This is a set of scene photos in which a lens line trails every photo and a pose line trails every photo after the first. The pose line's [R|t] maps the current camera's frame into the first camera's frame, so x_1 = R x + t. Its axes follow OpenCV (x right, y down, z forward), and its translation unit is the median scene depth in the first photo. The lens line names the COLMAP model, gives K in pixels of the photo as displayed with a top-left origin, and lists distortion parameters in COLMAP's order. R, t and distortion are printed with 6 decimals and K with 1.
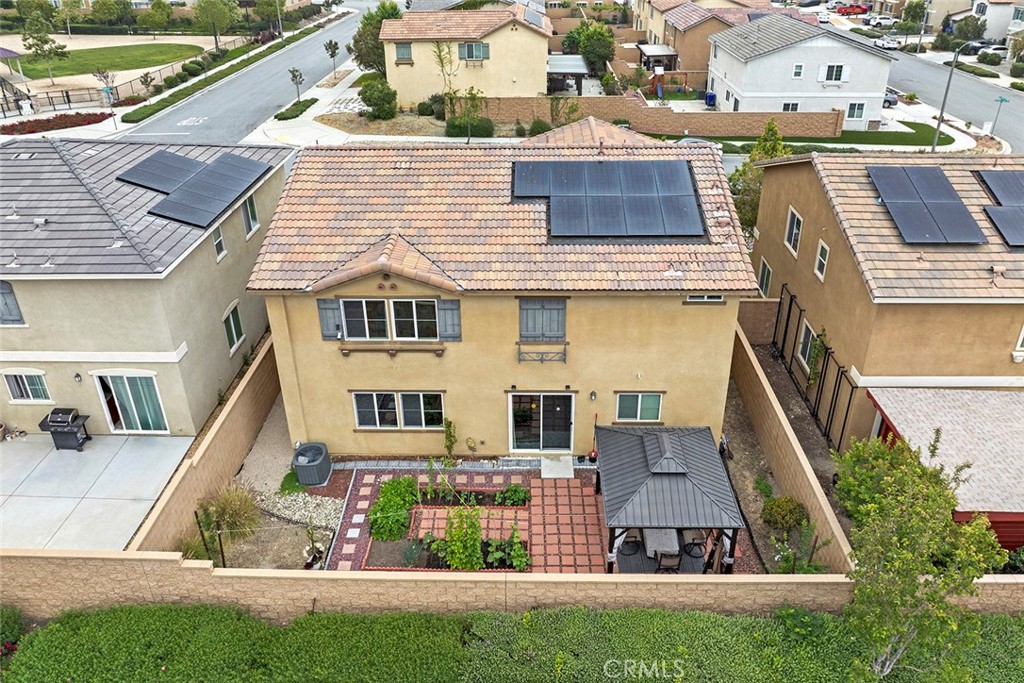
lens RADIAL K [[746.1, 0, 512.5], [0, 746.1, 306.1], [0, 0, 1]] dist [-0.036928, -0.000530]
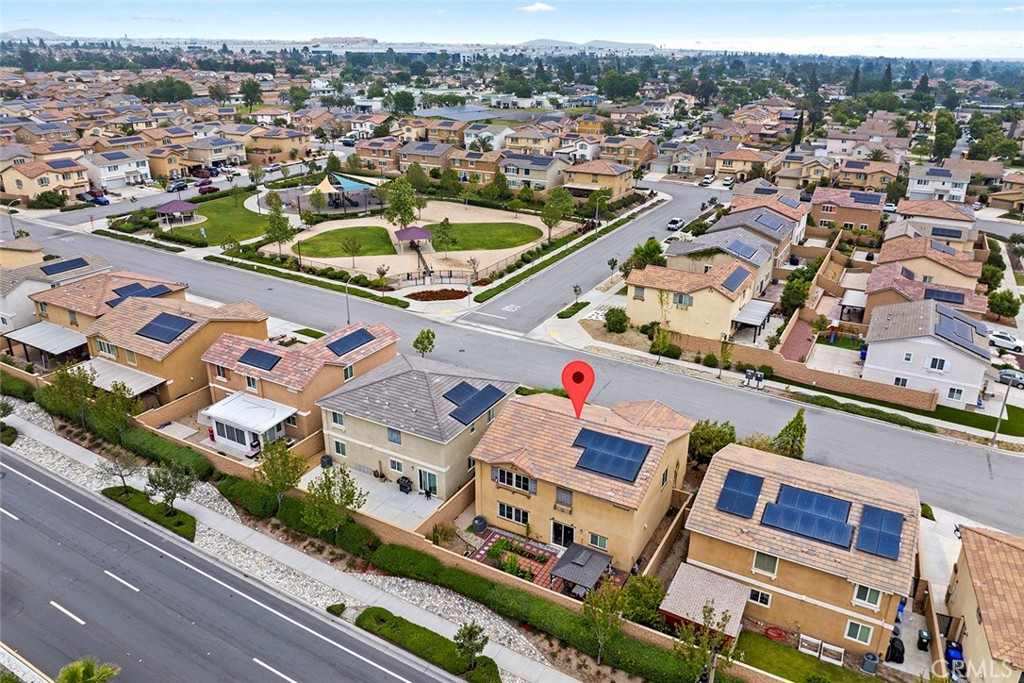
lens RADIAL K [[715.6, 0, 493.9], [0, 715.6, 340.2], [0, 0, 1]] dist [-0.032838, -0.001166]
pose [[0.875839, 0.190747, -0.443307, 0.760658], [-0.228223, 0.973076, -0.032200, -0.346657], [0.425230, 0.129374, 0.895791, -1.311845]]
